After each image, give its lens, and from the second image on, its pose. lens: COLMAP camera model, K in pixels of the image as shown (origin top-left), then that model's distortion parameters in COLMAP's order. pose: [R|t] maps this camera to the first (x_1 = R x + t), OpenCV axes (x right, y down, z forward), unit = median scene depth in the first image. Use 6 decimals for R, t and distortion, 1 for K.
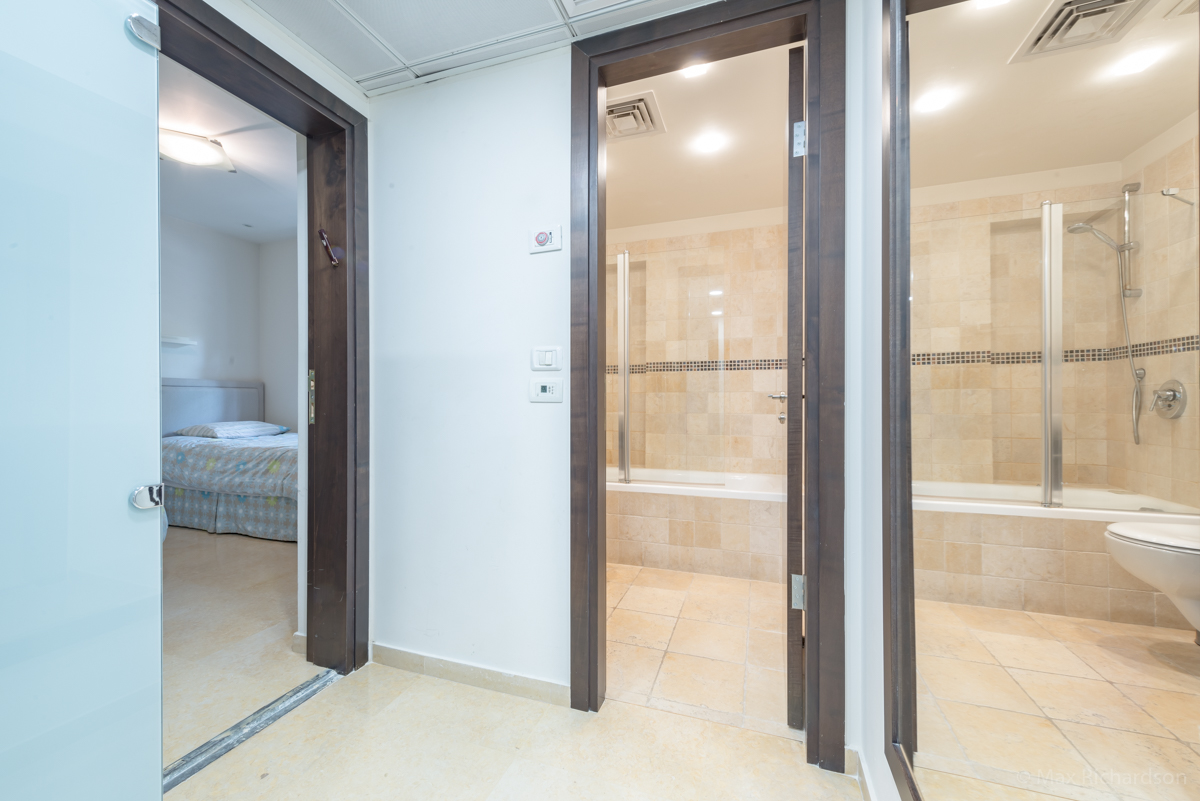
lens RADIAL K [[470.2, 0, 597.4], [0, 470.2, 402.6], [0, 0, 1]] dist [0.006222, -0.000691]
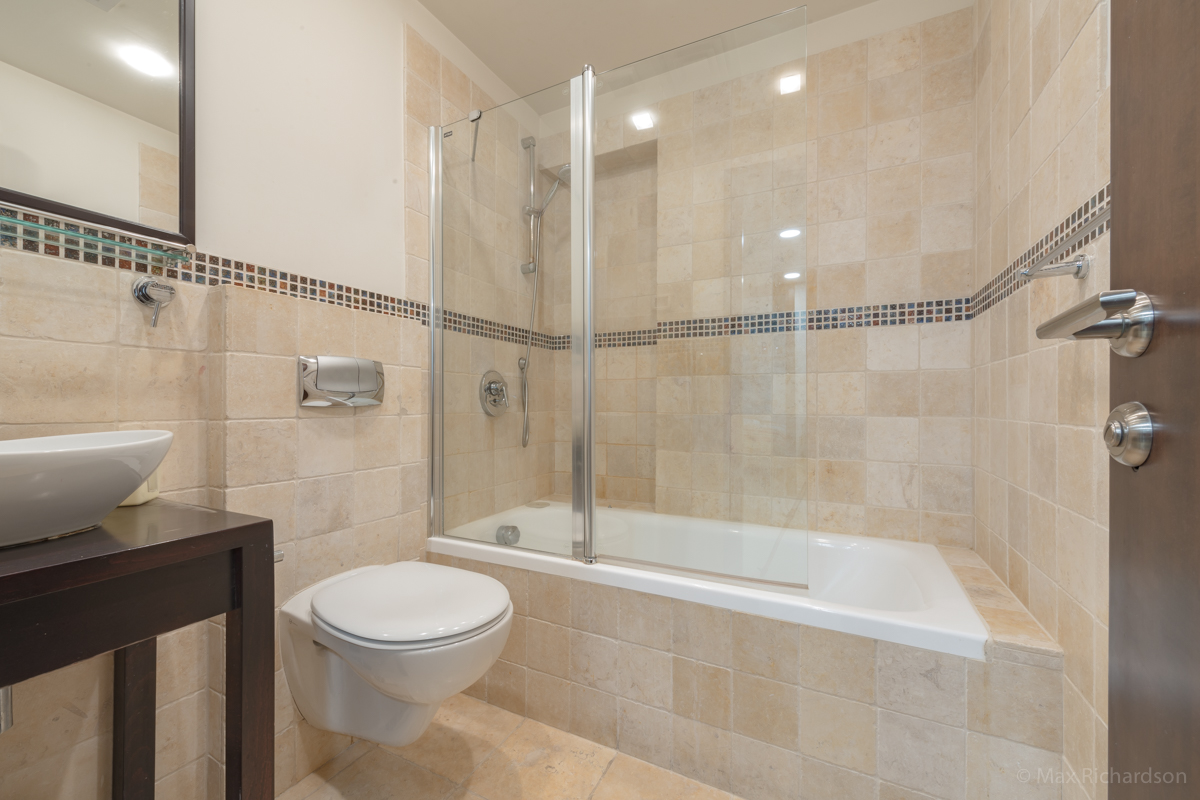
lens RADIAL K [[473.9, 0, 599.3], [0, 473.9, 403.7], [0, 0, 1]] dist [-0.000493, -0.000189]
pose [[0.990290, 0.002161, -0.139001, 0.121891], [-0.002153, 0.999998, 0.000206, 0.011779], [0.139001, 0.000095, 0.990292, 0.467627]]
